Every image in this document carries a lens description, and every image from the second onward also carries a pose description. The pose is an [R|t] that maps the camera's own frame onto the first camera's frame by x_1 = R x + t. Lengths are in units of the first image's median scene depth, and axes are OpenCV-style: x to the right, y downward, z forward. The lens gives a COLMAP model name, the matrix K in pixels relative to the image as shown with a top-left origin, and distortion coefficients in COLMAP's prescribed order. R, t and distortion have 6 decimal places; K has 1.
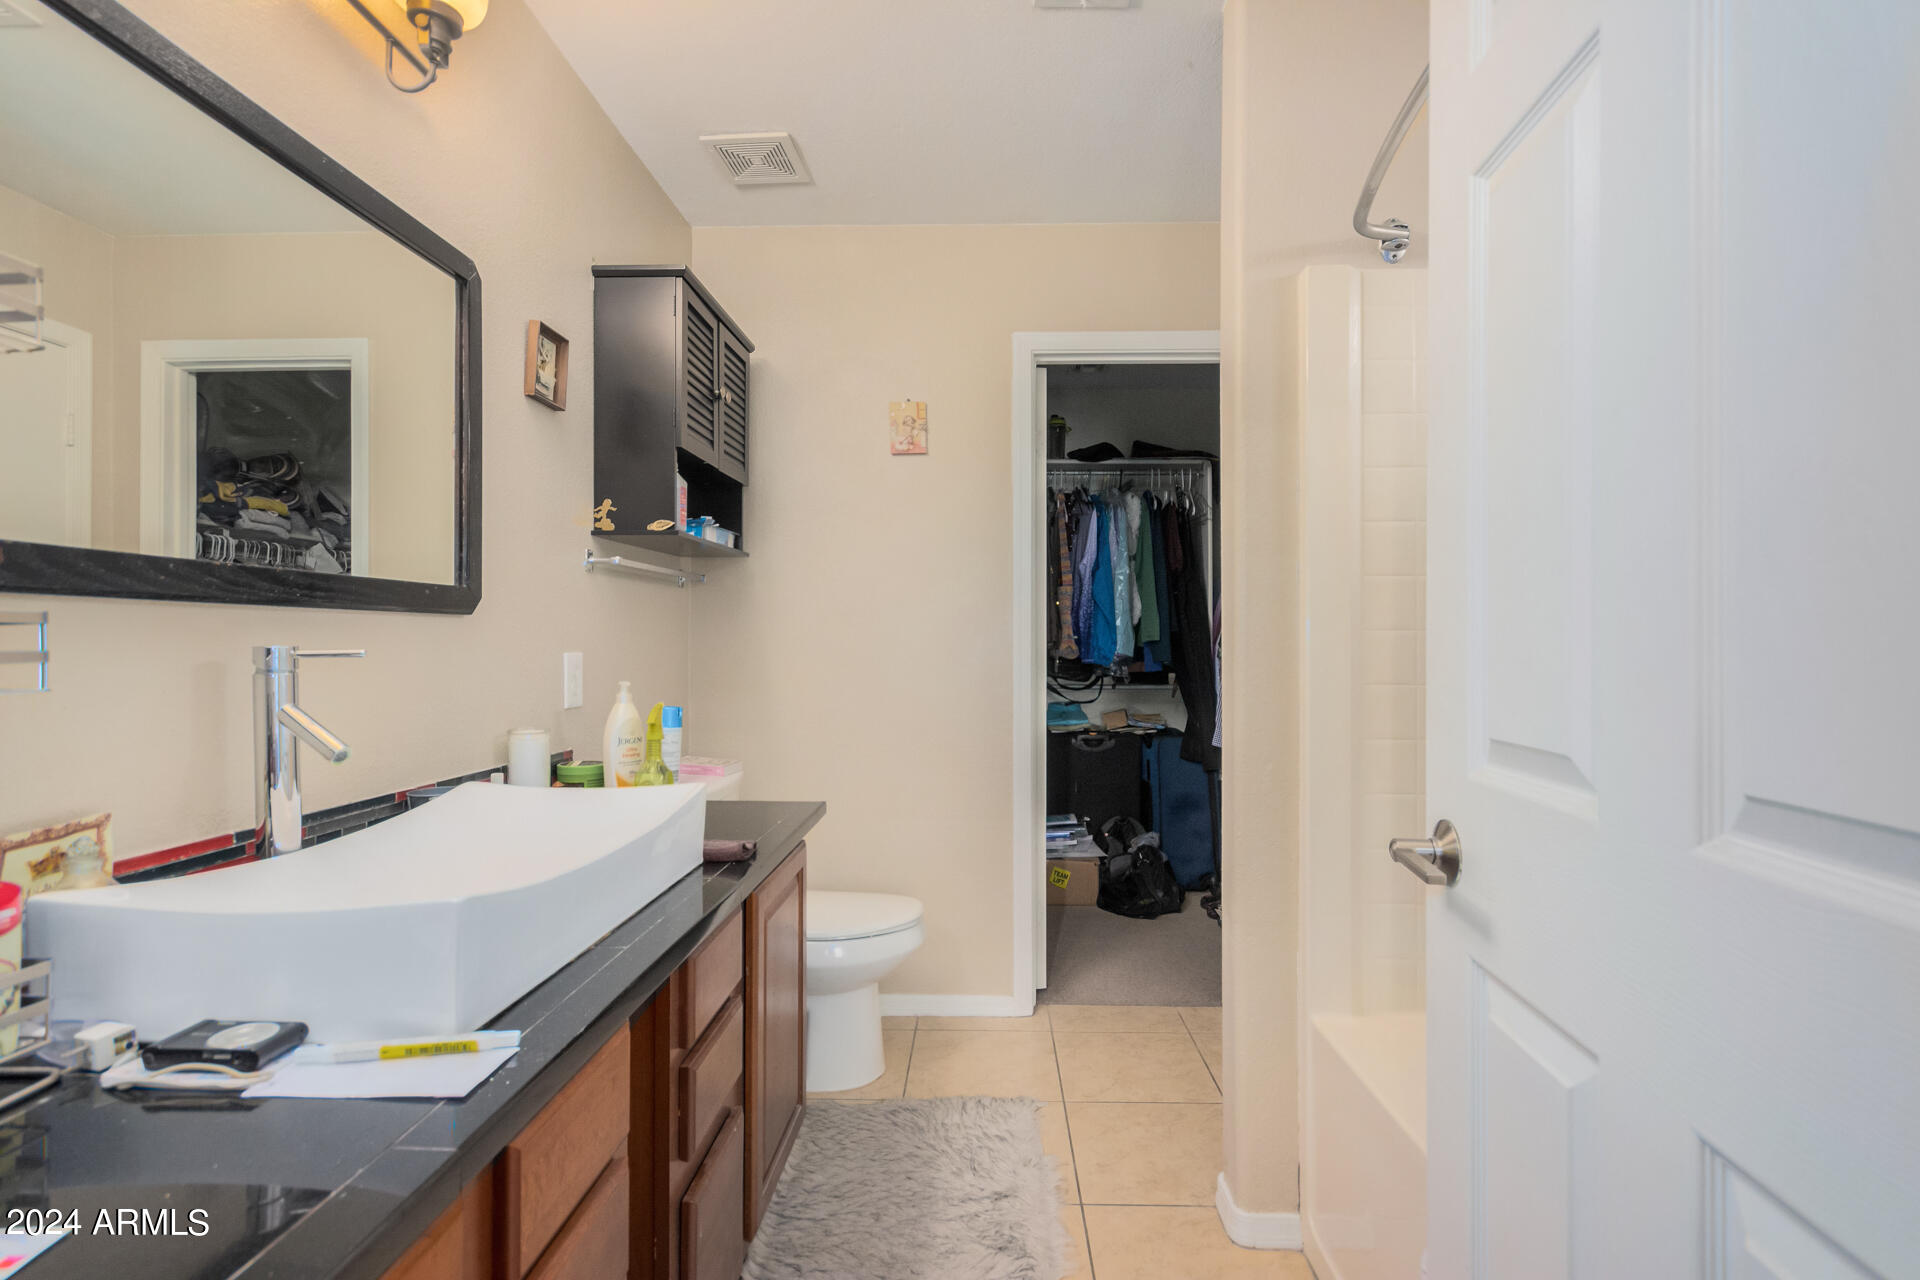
lens RADIAL K [[891.5, 0, 958.6], [0, 891.5, 636.0], [0, 0, 1]] dist [0.007131, 0.000200]
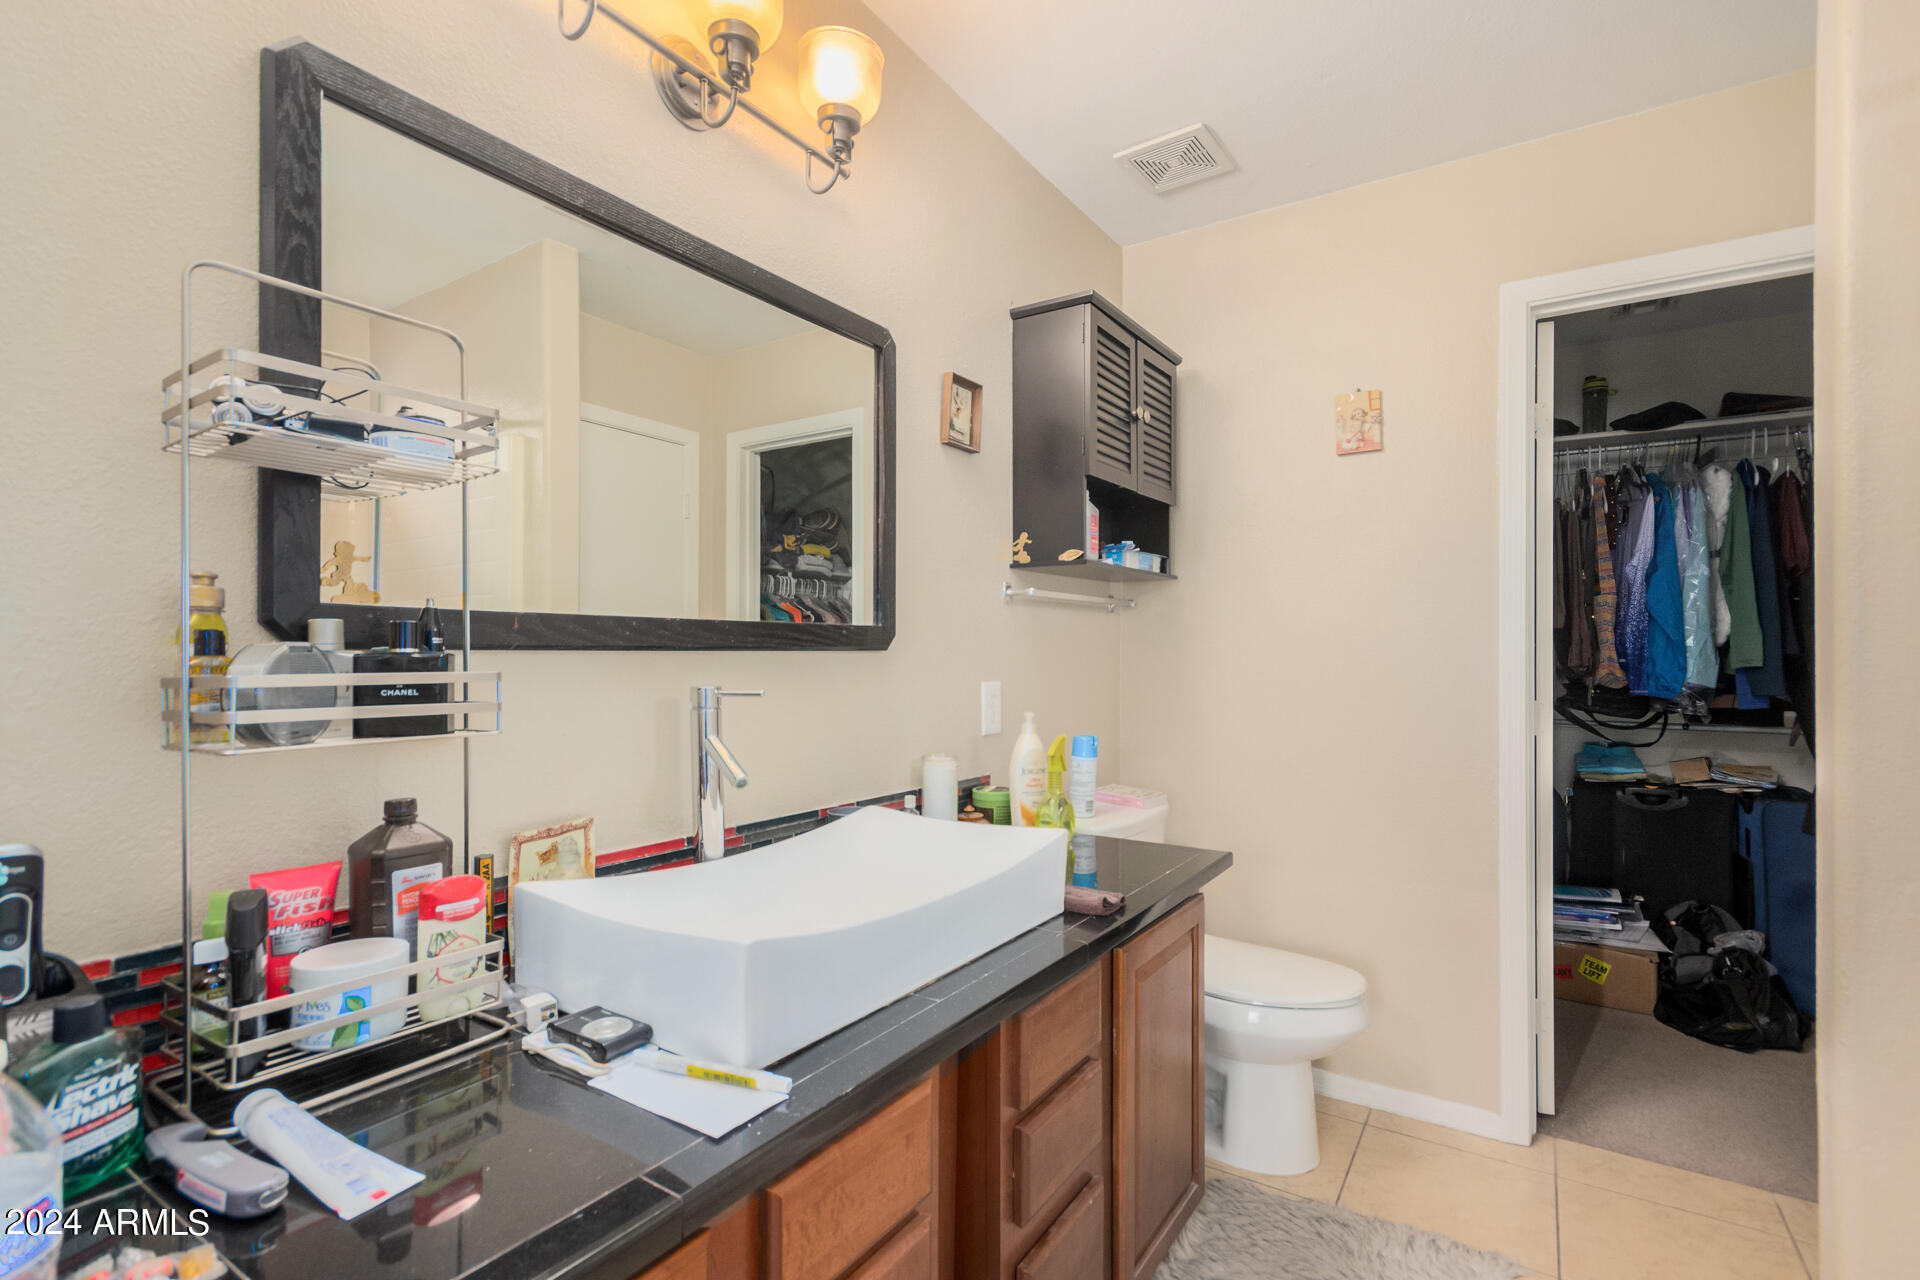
lens RADIAL K [[891.5, 0, 971.7], [0, 891.5, 646.3], [0, 0, 1]] dist [0.007131, 0.000200]
pose [[0.857886, -0.001537, -0.513838, 0.084402], [0.002080, 0.999998, 0.000482, -0.022588], [0.513836, -0.001483, 0.857887, 0.085064]]
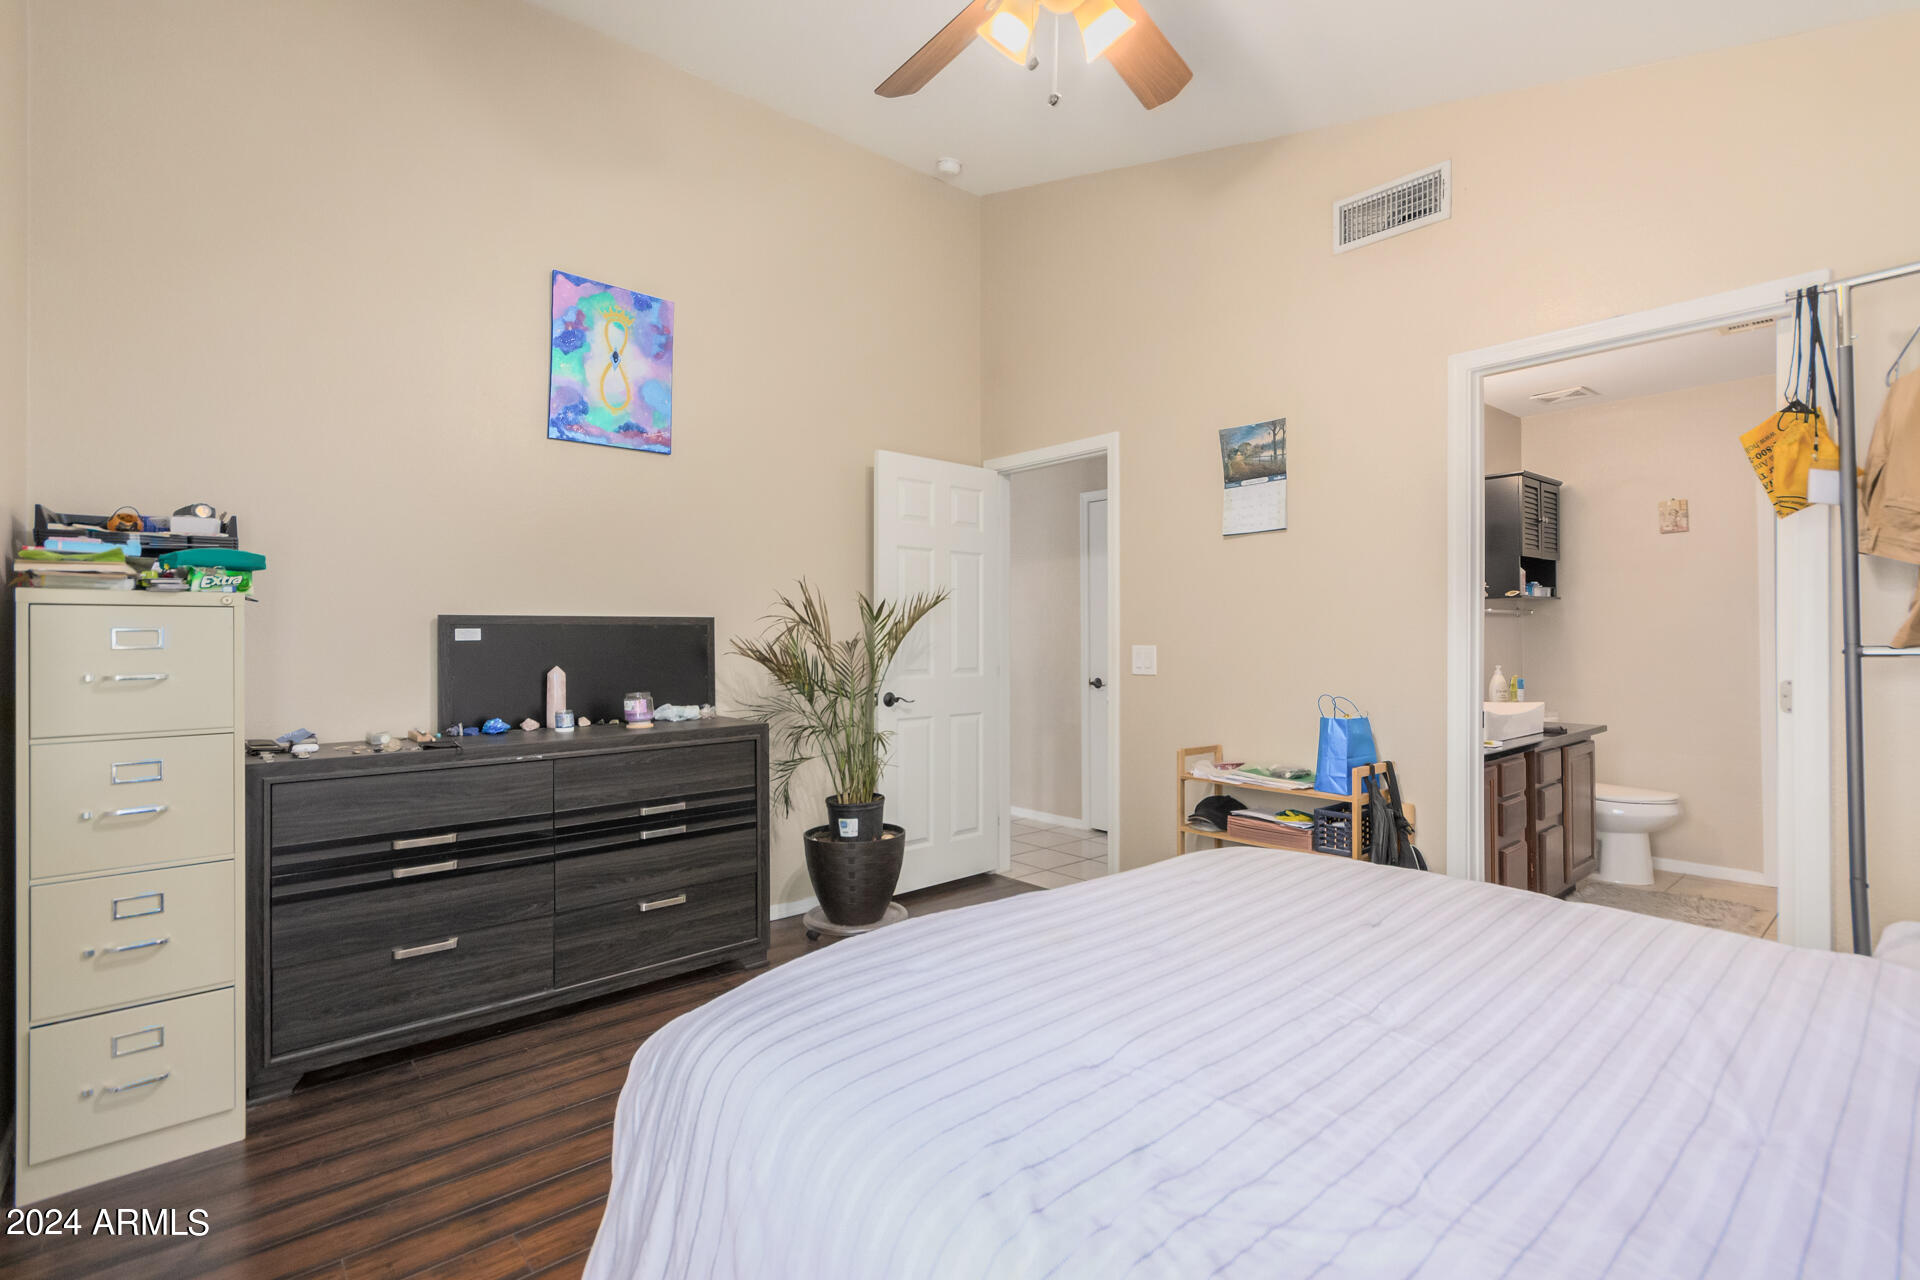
lens RADIAL K [[891.5, 0, 942.7], [0, 891.5, 667.8], [0, 0, 1]] dist [0.007131, 0.000200]
pose [[0.681778, 0.005979, -0.731535, 0.304346], [0.022770, 0.999309, 0.029388, -0.039060], [0.731205, -0.036693, 0.681170, -1.459746]]
